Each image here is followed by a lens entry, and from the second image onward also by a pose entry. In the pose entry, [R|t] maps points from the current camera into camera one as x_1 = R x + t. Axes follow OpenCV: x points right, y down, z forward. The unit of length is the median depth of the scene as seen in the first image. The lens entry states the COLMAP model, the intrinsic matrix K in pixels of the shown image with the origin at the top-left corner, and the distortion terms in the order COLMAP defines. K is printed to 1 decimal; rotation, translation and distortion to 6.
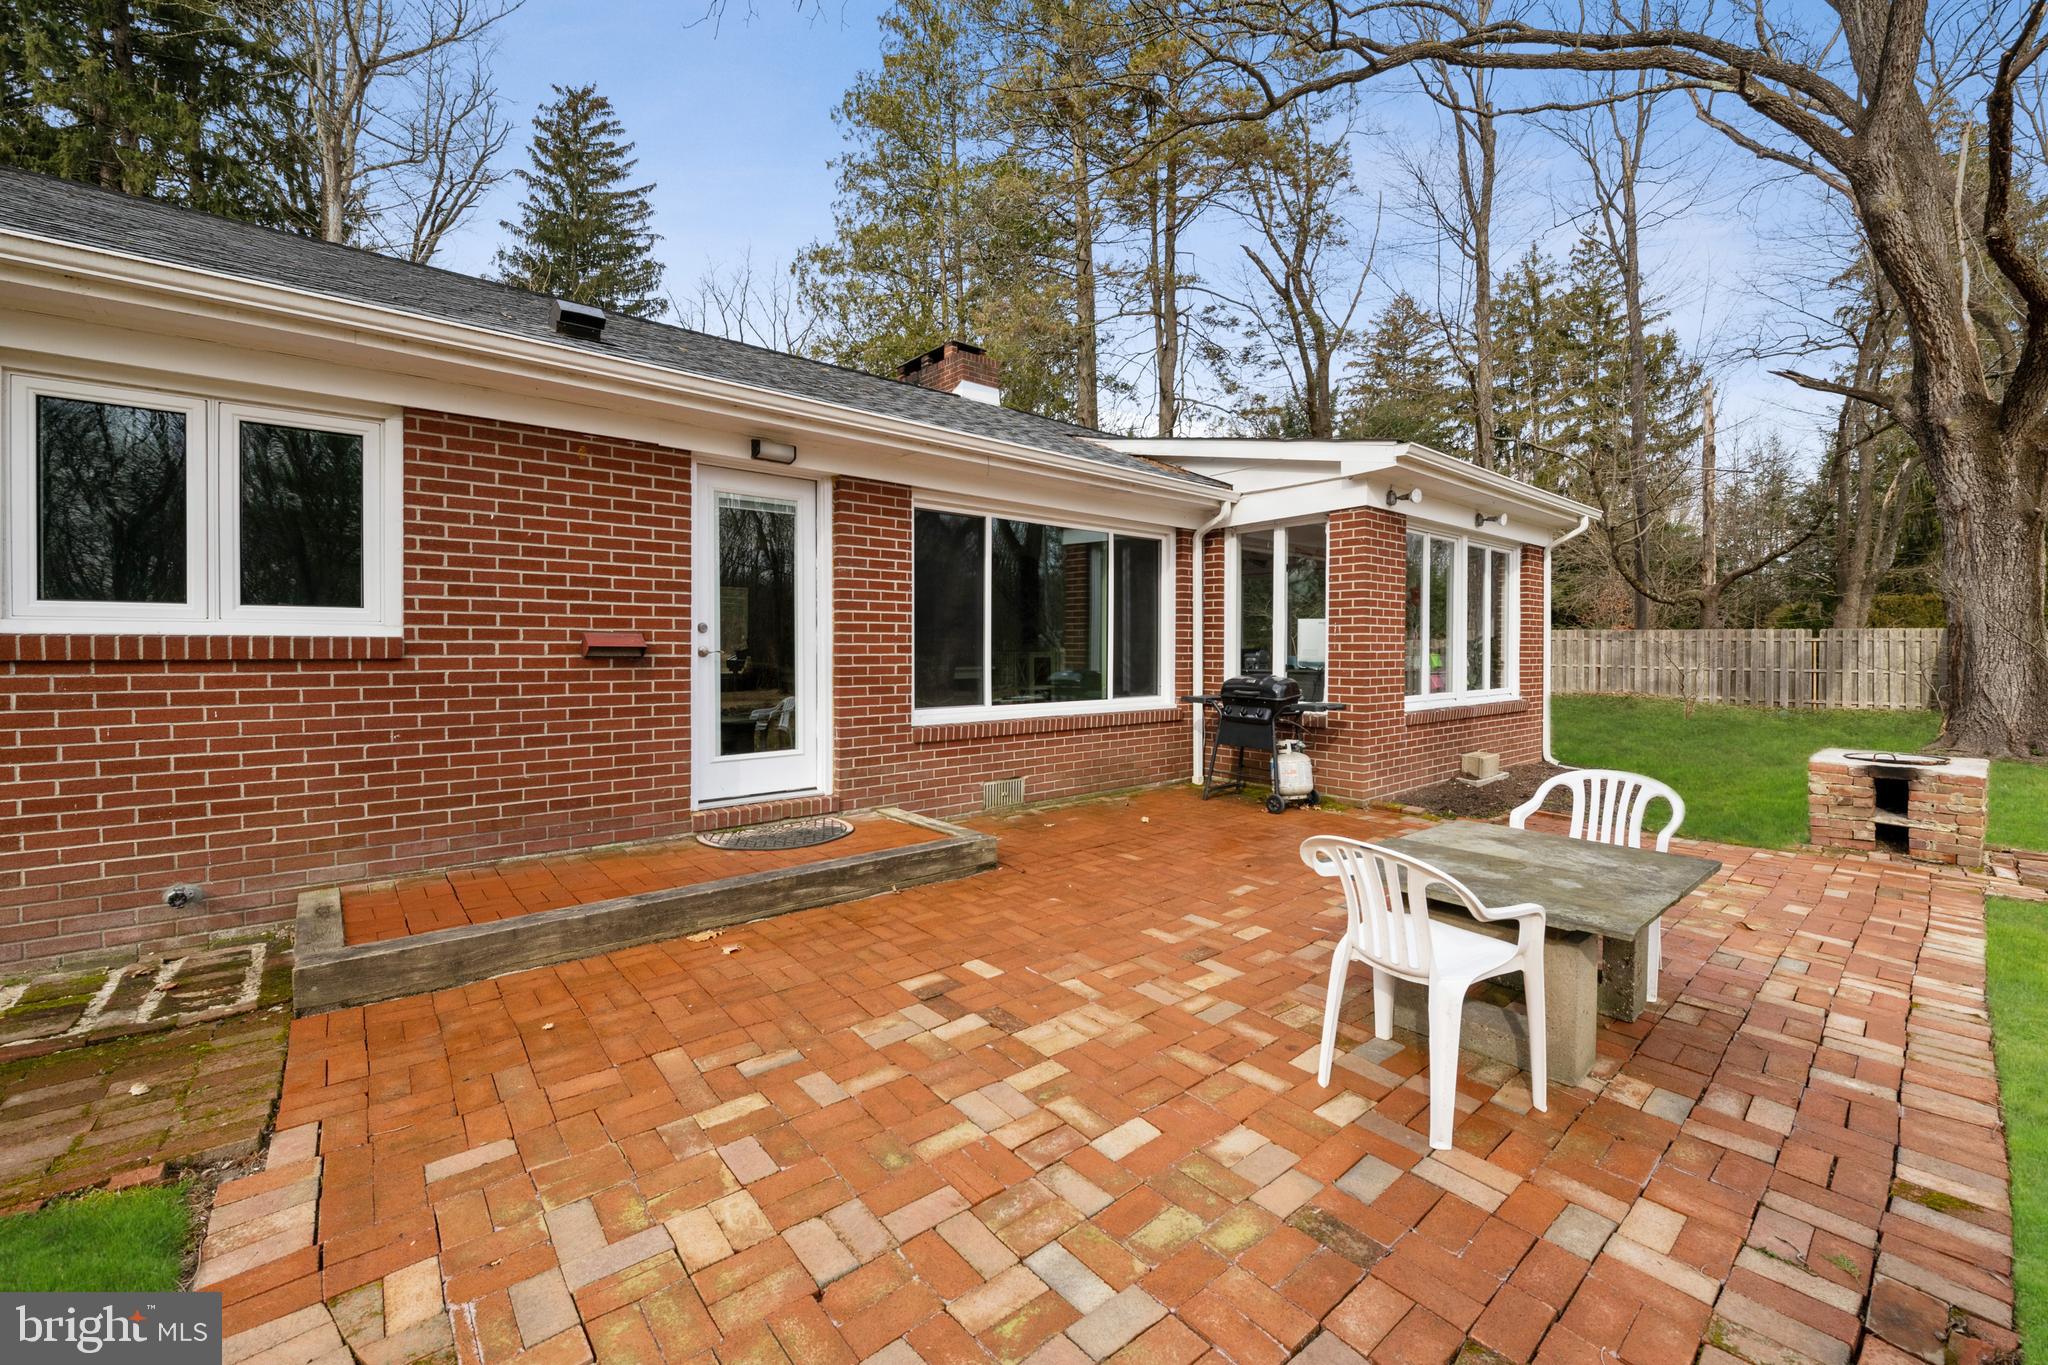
lens RADIAL K [[803.6, 0, 983.0], [0, 803.6, 645.6], [0, 0, 1]] dist [0.008870, -0.002961]
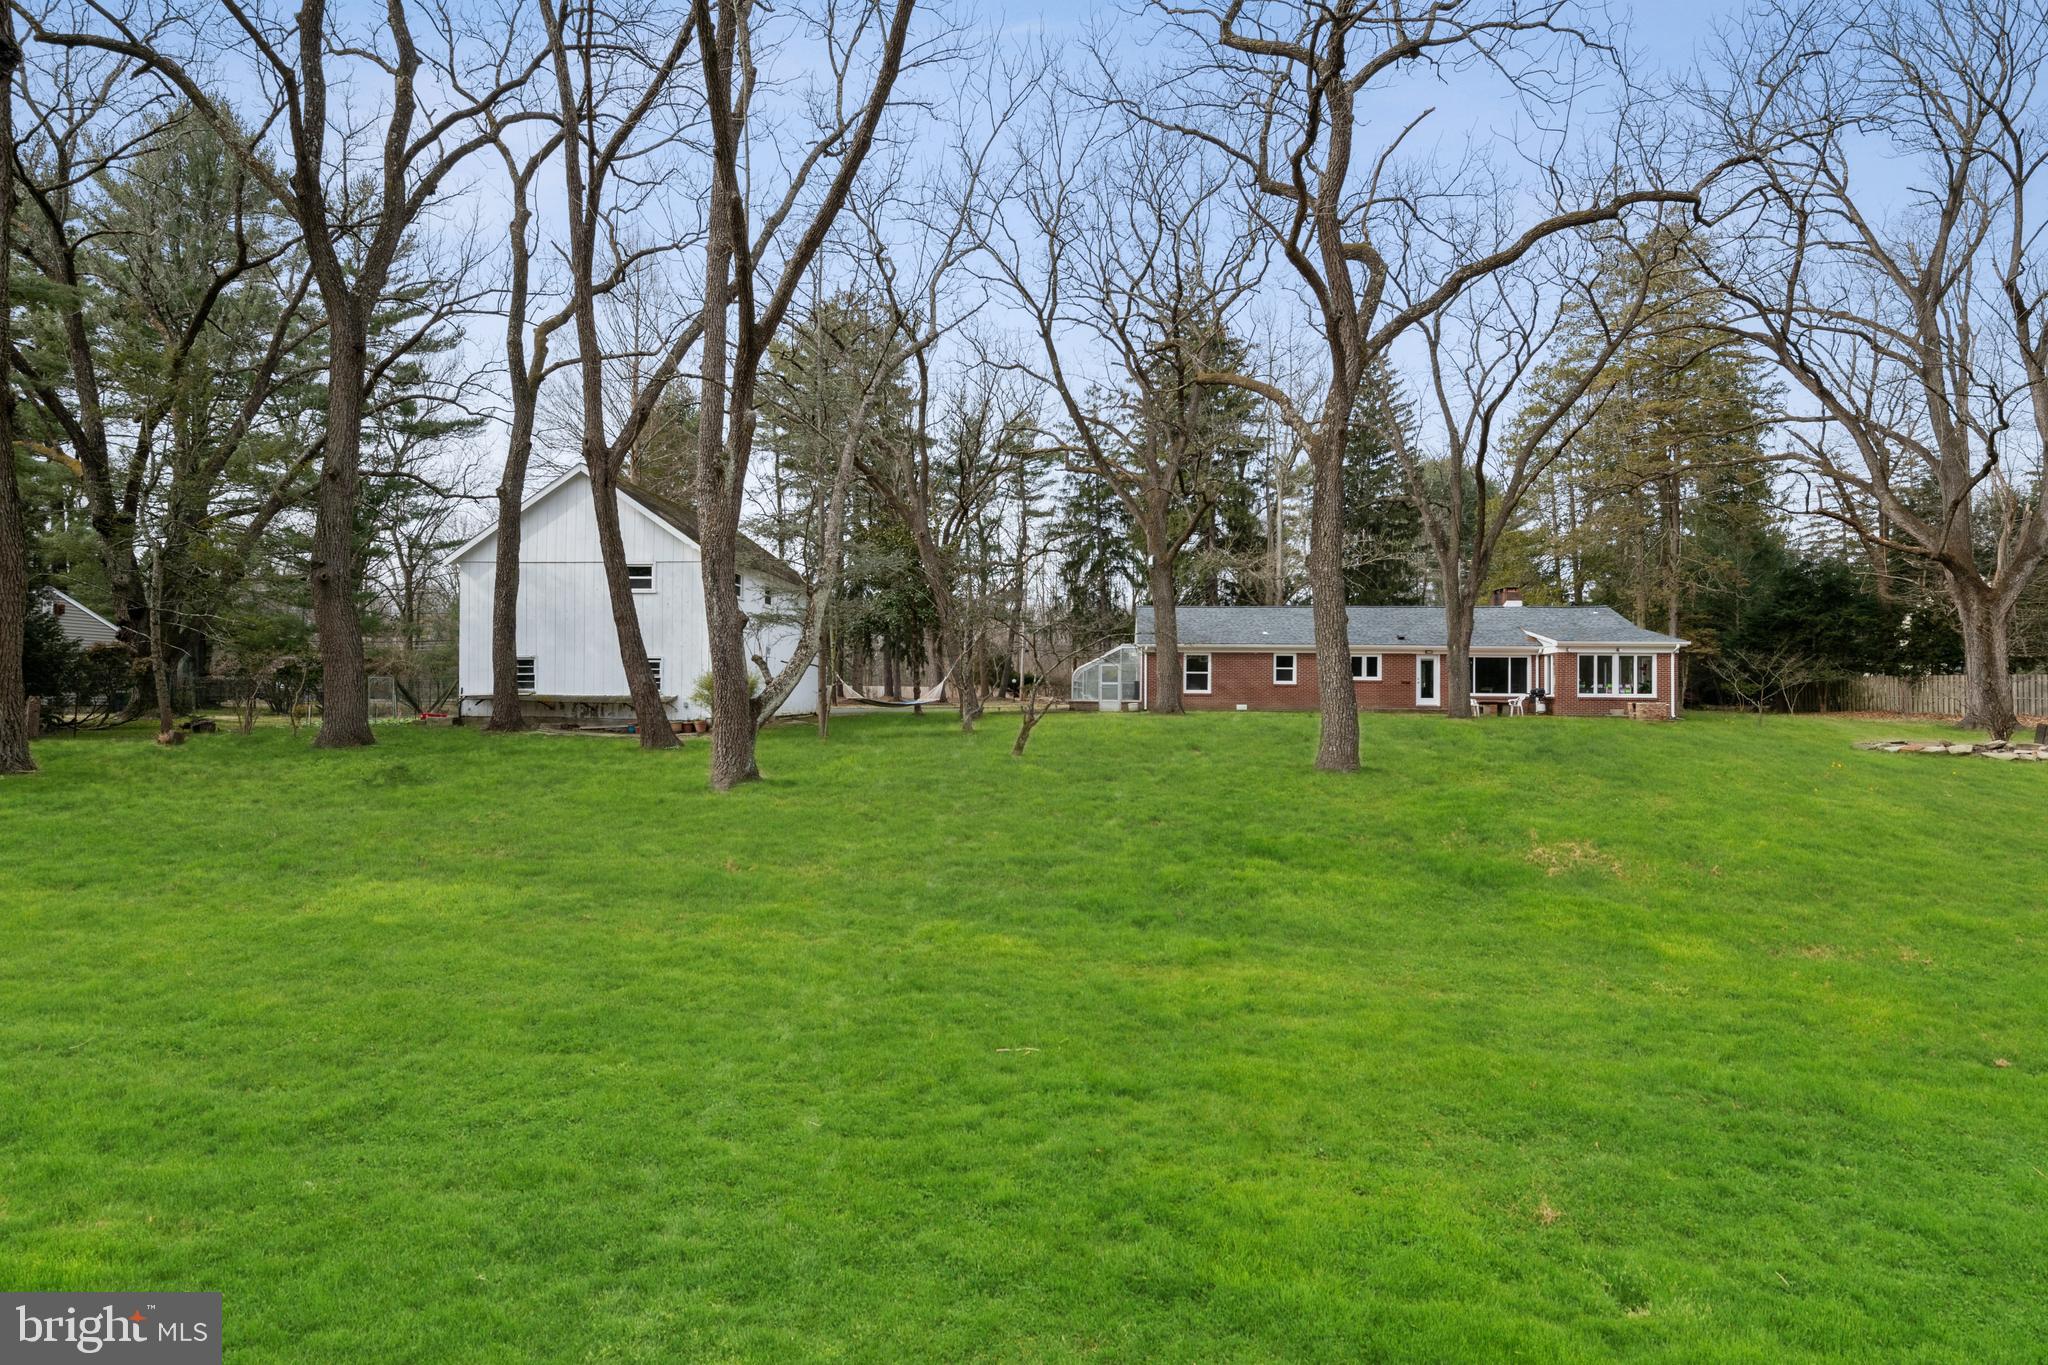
lens RADIAL K [[1166.7, 0, 999.8], [0, 1166.7, 693.3], [0, 0, 1]] dist [0.009126, -0.000841]
pose [[0.731962, 0.002967, -0.681339, 2.871554], [-0.005320, 0.999985, -0.001361, 0.101230], [0.681325, 0.004621, 0.731967, -6.544431]]
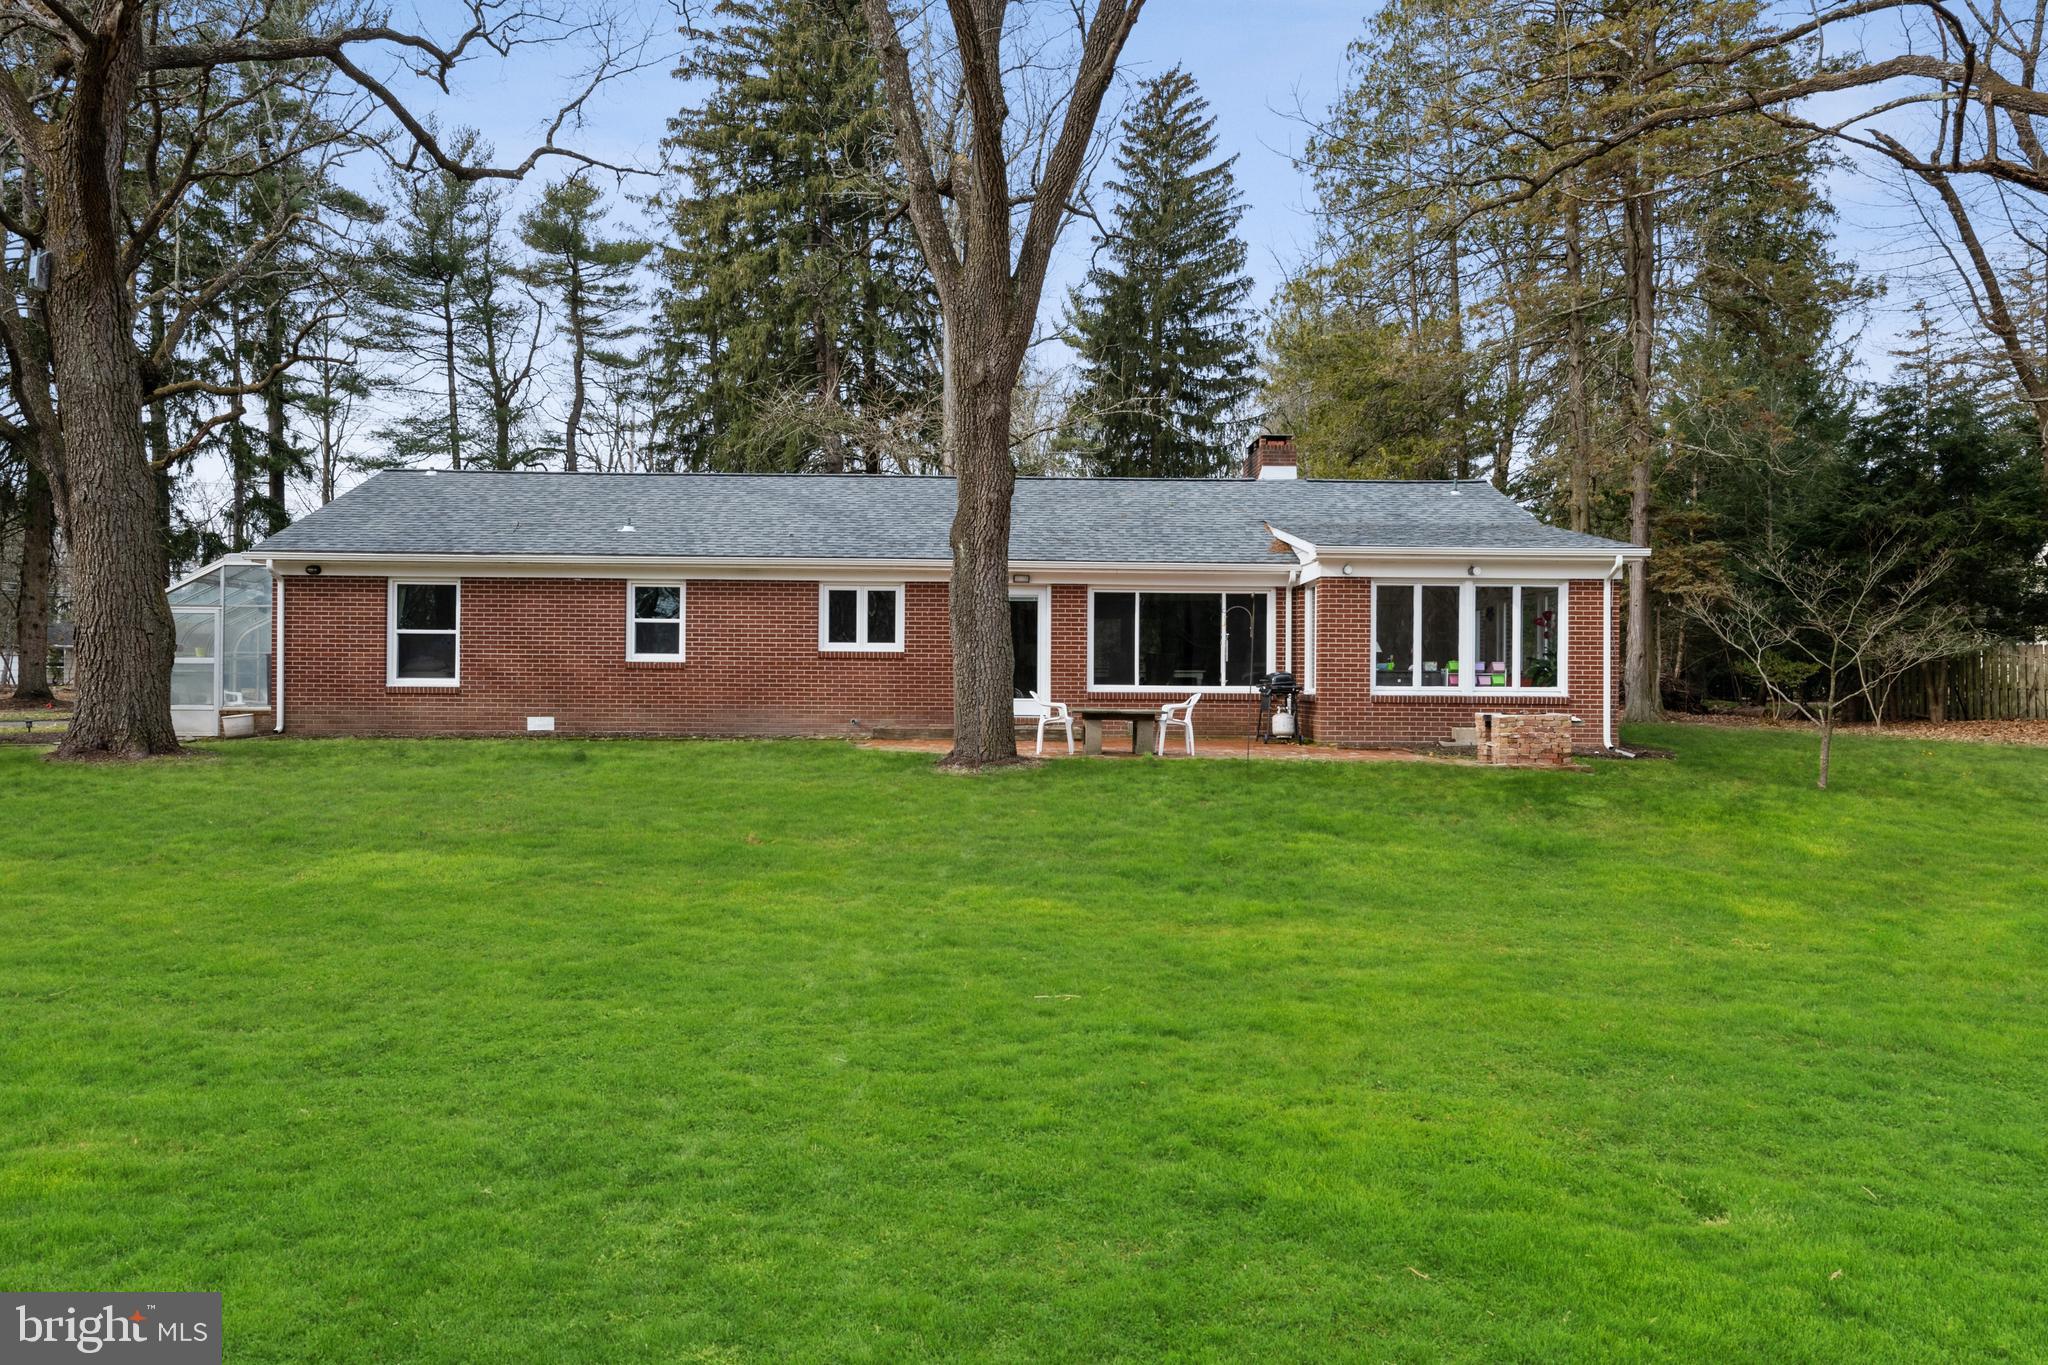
lens RADIAL K [[1478.4, 0, 1035.7], [0, 1478.4, 681.4], [0, 0, 1]] dist [-0.005597, -0.000479]
pose [[0.790152, 0.001044, -0.612910, 2.073643], [-0.004607, 0.999980, -0.004236, 0.081148], [0.612894, 0.006171, 0.790141, -2.092455]]
